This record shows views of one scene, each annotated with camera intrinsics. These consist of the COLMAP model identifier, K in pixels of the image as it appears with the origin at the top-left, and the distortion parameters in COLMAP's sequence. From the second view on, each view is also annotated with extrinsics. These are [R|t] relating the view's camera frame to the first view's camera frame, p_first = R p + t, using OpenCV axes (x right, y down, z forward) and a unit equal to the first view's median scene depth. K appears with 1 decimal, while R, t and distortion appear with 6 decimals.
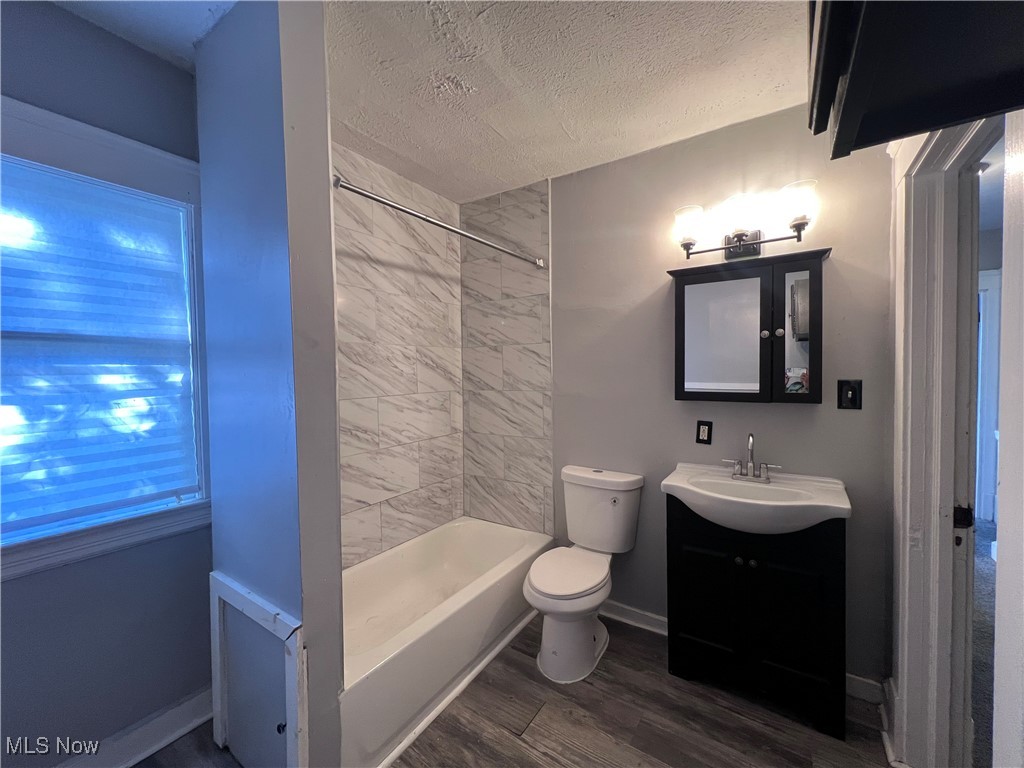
lens RADIAL K [[406.8, 0, 512.6], [0, 406.8, 383.0], [0, 0, 1]] dist [0.000957, -0.000078]
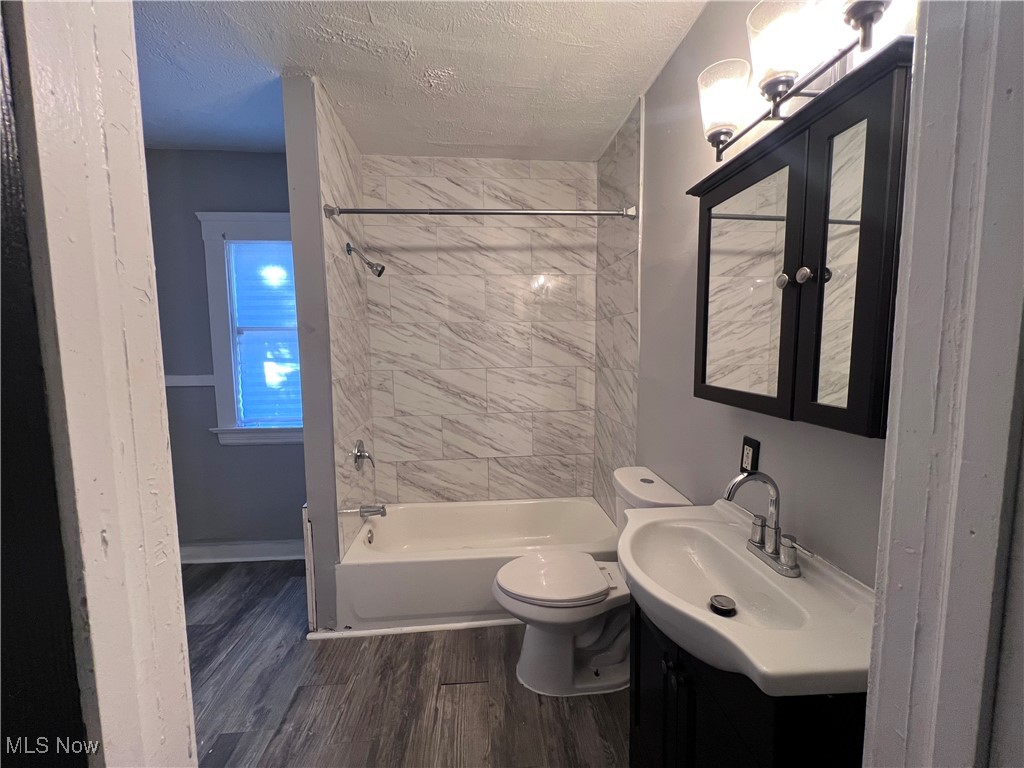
lens RADIAL K [[406.8, 0, 512.6], [0, 406.8, 383.0], [0, 0, 1]] dist [0.000957, -0.000078]
pose [[0.630784, 0.079856, -0.771839, 0.577456], [-0.022347, 0.996147, 0.084800, -0.022375], [0.775637, -0.036242, 0.630138, 0.308425]]
